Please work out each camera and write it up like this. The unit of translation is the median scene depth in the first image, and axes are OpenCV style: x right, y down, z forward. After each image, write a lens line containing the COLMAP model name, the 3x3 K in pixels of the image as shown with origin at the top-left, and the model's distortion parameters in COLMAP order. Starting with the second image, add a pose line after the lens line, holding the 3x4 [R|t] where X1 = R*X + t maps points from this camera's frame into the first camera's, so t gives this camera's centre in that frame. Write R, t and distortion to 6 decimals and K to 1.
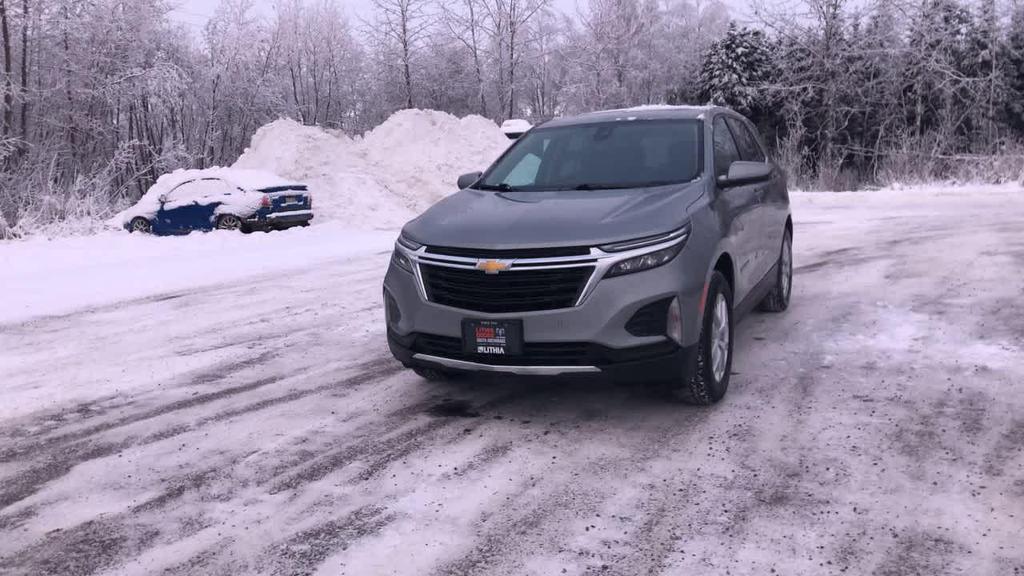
lens RADIAL K [[827.7, 0, 505.9], [0, 827.7, 291.8], [0, 0, 1]] dist [0.041952, -0.046009]
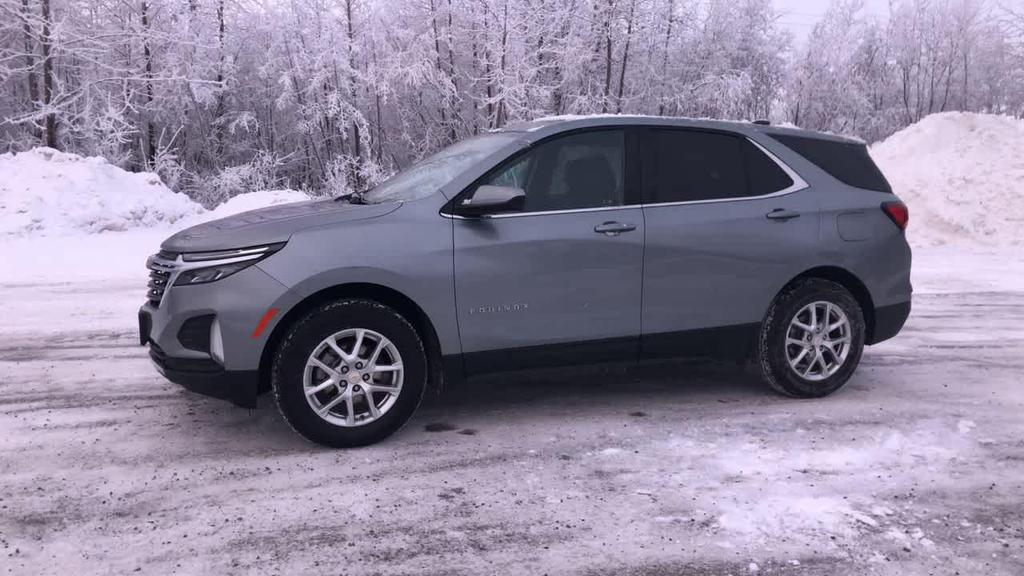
lens RADIAL K [[827.7, 0, 508.3], [0, 827.7, 290.0], [0, 0, 1]] dist [0.041952, -0.046009]
pose [[0.720178, 0.139787, -0.679561, 1.008813], [-0.144207, 0.988260, 0.050460, -0.110675], [0.678637, 0.061657, 0.731881, 0.477530]]
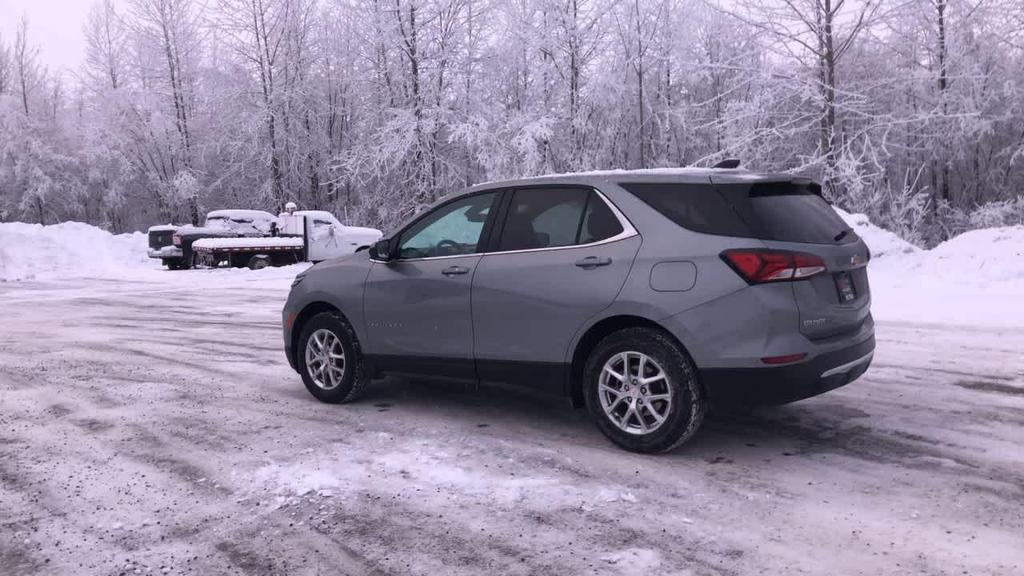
lens RADIAL K [[827.7, 0, 502.4], [0, 827.7, 284.7], [0, 0, 1]] dist [0.041952, -0.046009]
pose [[-0.233254, 0.116480, -0.965414, 1.640650], [-0.105230, 0.983946, 0.144141, -0.328879], [0.966705, 0.135212, -0.217252, 1.671767]]
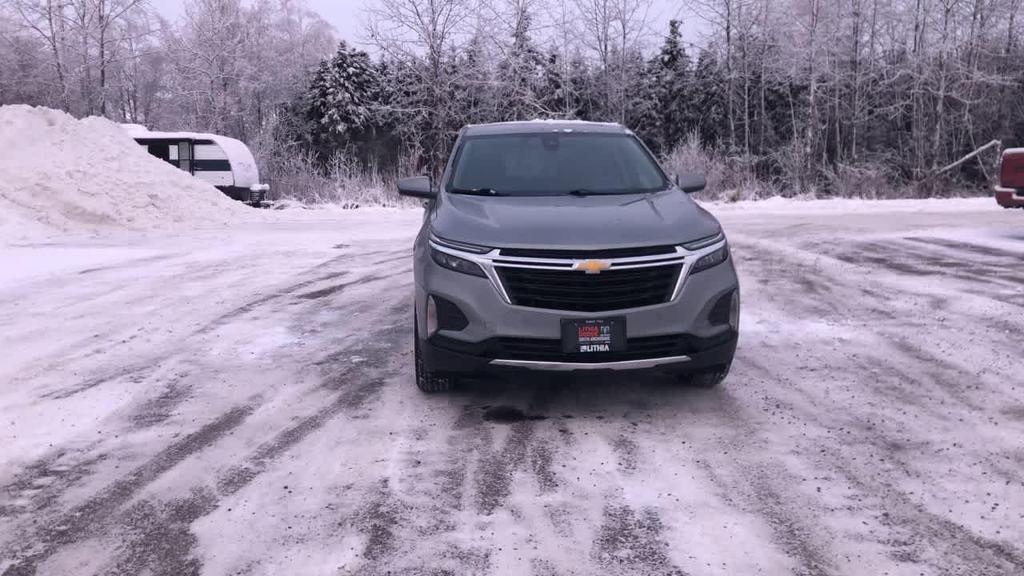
lens RADIAL K [[827.7, 0, 511.3], [0, 827.7, 286.6], [0, 0, 1]] dist [0.041952, -0.046009]
pose [[0.882042, -0.037083, 0.469710, -0.544788], [0.048872, 0.998721, -0.012927, 0.002400], [-0.468630, 0.034358, 0.882726, 0.131800]]
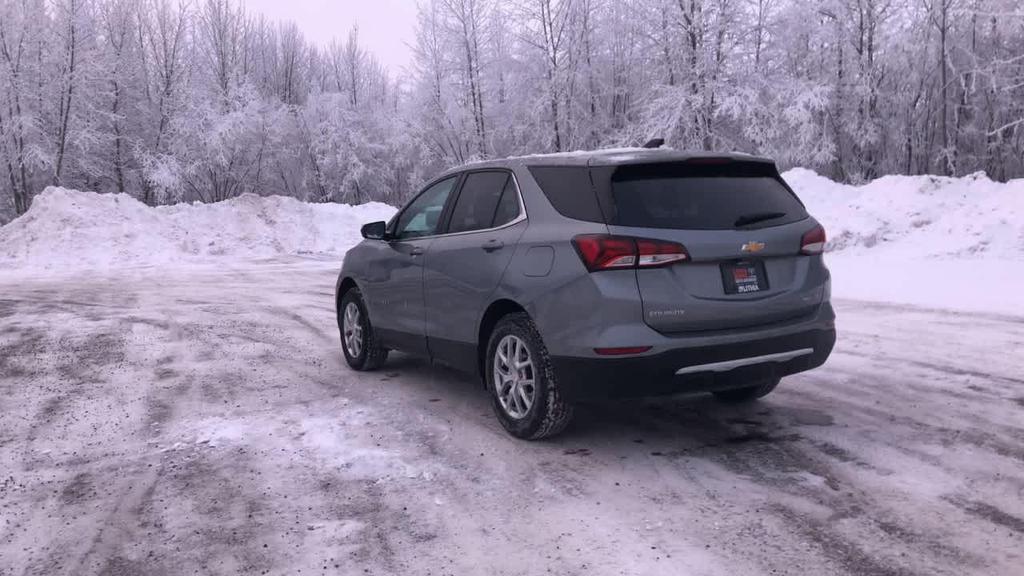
lens RADIAL K [[827.7, 0, 510.5], [0, 827.7, 279.6], [0, 0, 1]] dist [0.041952, -0.046009]
pose [[-0.567365, 0.123722, -0.814119, 1.431559], [-0.068024, 0.978228, 0.196067, -0.388826], [0.820652, 0.166621, -0.546596, 2.200058]]
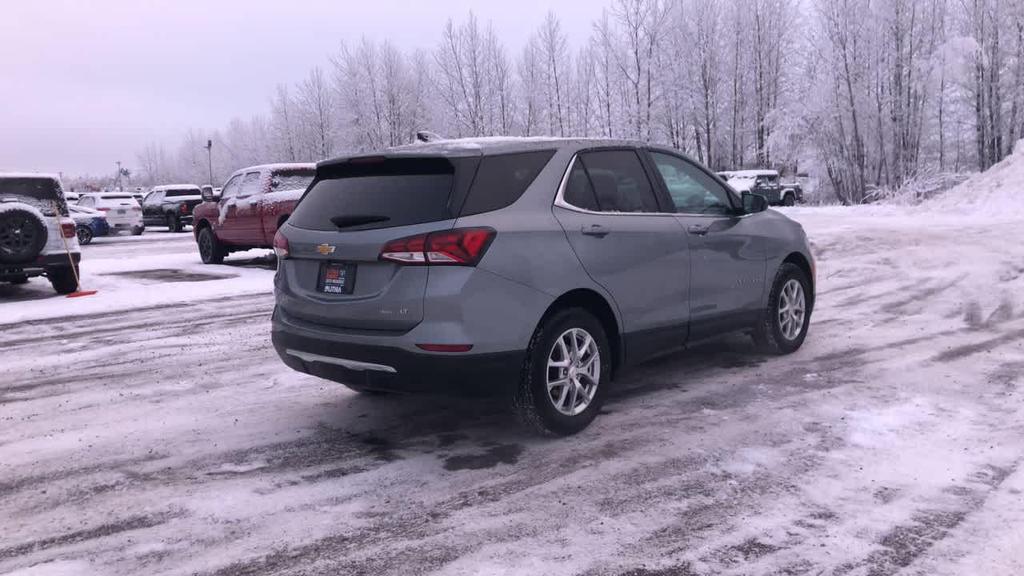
lens RADIAL K [[827.7, 0, 509.2], [0, 827.7, 292.2], [0, 0, 1]] dist [0.041952, -0.046009]
pose [[-0.960226, 0.034221, 0.277120, -0.051266], [0.107806, 0.960943, 0.254885, -0.433792], [-0.257574, 0.274622, -0.926411, 2.780955]]
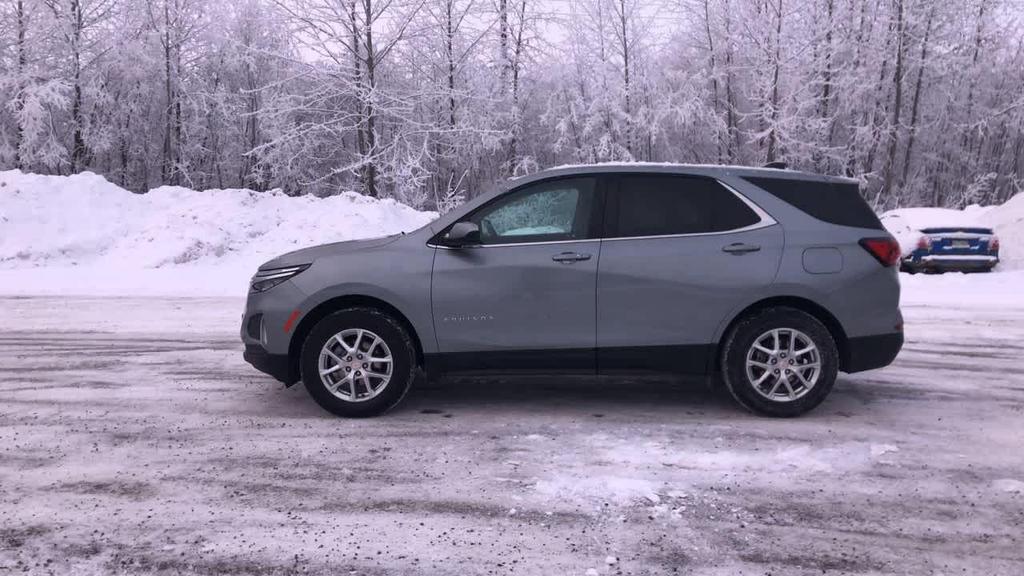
lens RADIAL K [[827.7, 0, 521.8], [0, 827.7, 284.3], [0, 0, 1]] dist [0.041952, -0.046009]
pose [[0.428796, 0.120224, -0.895366, 1.481764], [-0.157876, 0.985826, 0.056762, -0.173111], [0.889499, 0.117017, 0.441699, 0.702083]]
